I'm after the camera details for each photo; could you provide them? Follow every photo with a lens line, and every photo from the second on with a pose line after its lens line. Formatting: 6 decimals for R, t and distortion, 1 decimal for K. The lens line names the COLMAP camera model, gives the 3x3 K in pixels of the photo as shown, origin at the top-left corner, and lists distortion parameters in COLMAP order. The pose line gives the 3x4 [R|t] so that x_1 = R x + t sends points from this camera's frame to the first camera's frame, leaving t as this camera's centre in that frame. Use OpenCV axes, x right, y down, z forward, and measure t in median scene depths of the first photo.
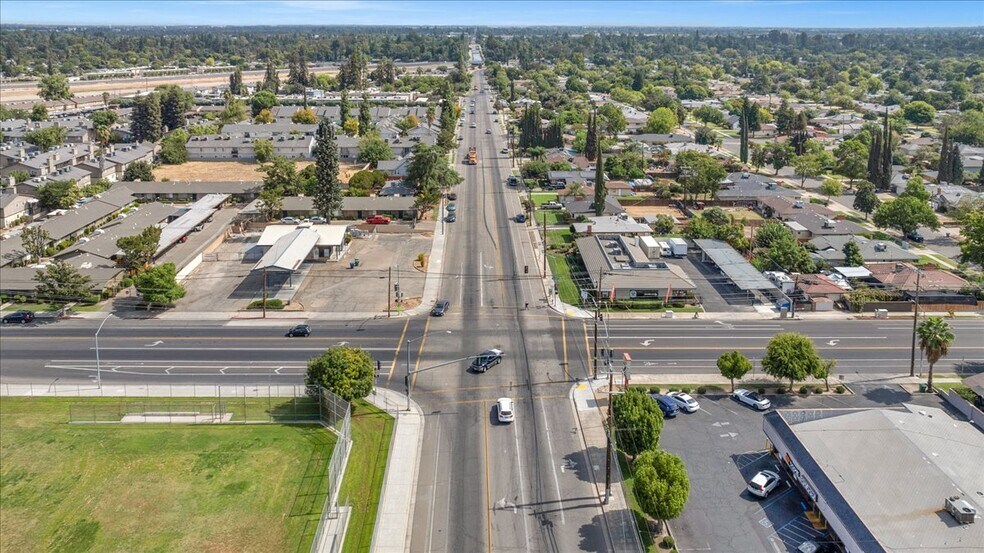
lens RADIAL K [[715.2, 0, 490.5], [0, 715.2, 192.0], [0, 0, 1]] dist [-0.007350, 0.000244]
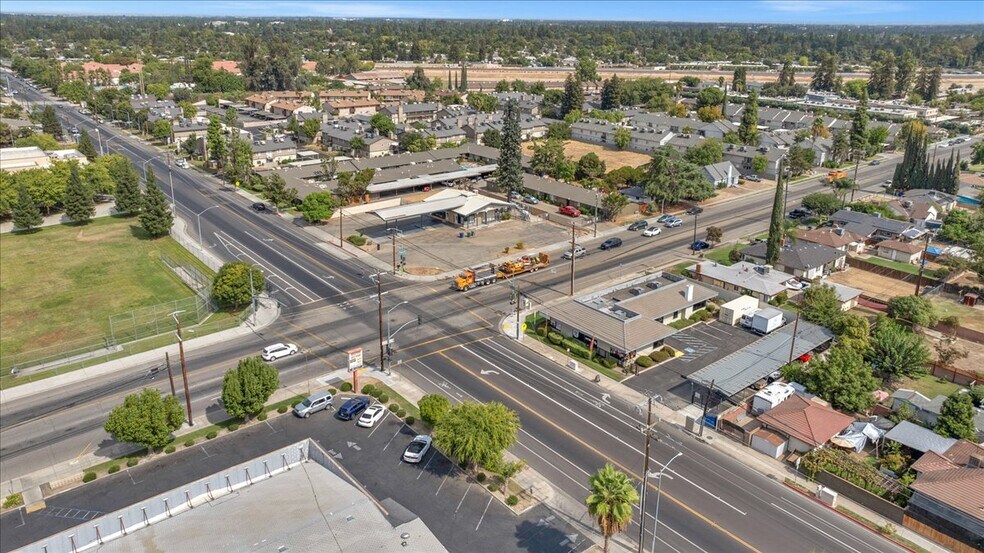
lens RADIAL K [[715.2, 0, 490.5], [0, 715.2, 192.0], [0, 0, 1]] dist [-0.007350, 0.000244]
pose [[0.620795, 0.190286, -0.760530, 0.377104], [-0.188463, 0.977871, 0.090829, -0.040456], [0.760983, 0.086946, 0.642919, 0.178053]]
